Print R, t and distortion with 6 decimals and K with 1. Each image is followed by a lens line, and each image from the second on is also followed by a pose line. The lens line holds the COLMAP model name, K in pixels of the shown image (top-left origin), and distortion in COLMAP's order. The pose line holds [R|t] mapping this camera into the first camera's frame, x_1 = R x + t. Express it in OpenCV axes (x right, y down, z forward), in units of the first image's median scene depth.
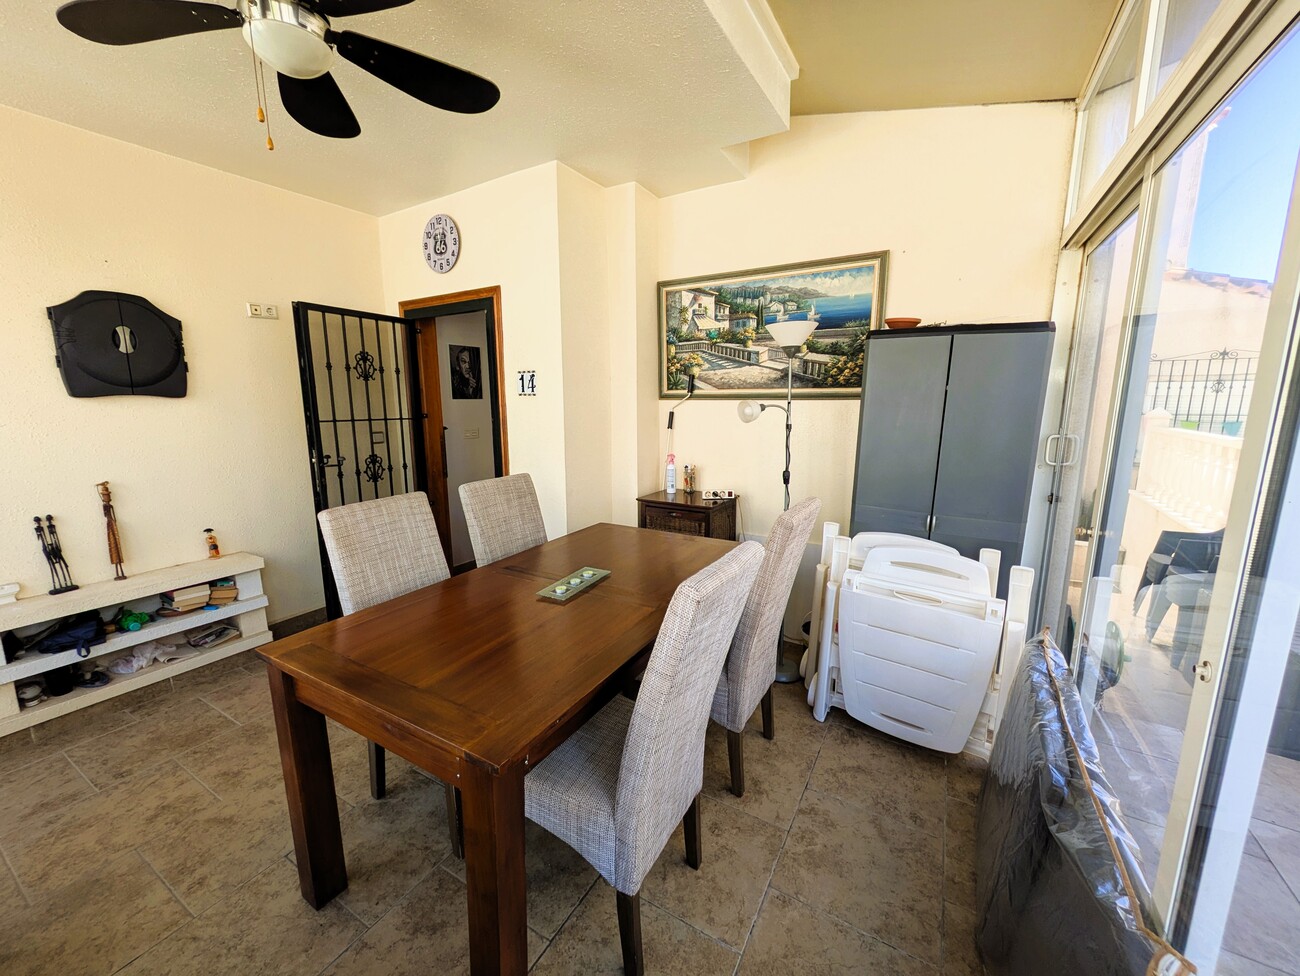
lens RADIAL K [[512.3, 0, 655.4], [0, 512.3, 491.7], [0, 0, 1]] dist [-0.000353, -0.000029]
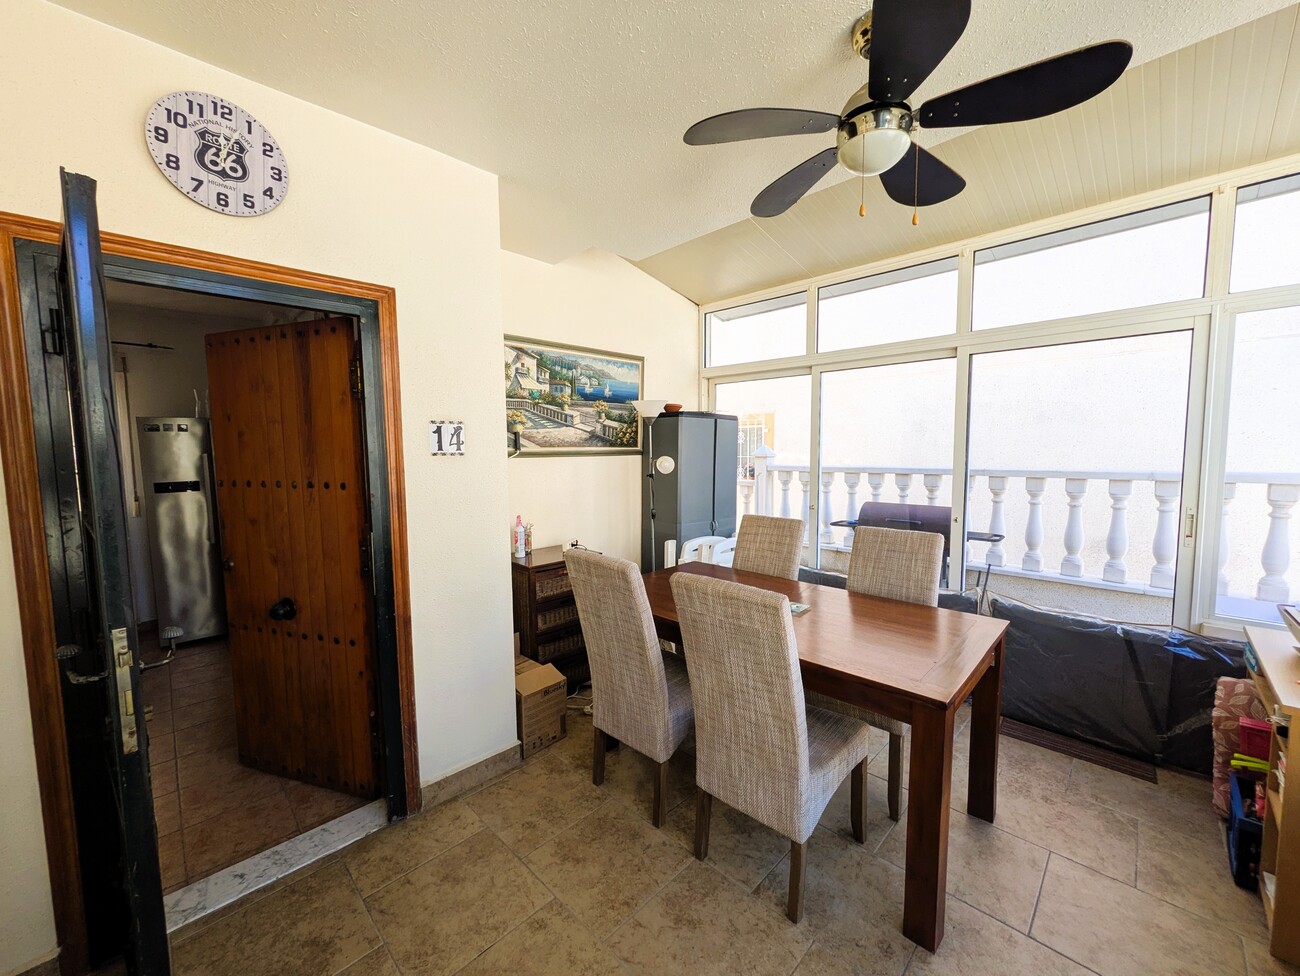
lens RADIAL K [[512.3, 0, 653.8], [0, 512.3, 489.1], [0, 0, 1]] dist [-0.000353, -0.000029]
pose [[0.242755, -0.075822, 0.967120, -0.869193], [0.180400, 0.983079, 0.031791, -0.113762], [-0.953166, 0.166751, 0.252326, 0.561561]]
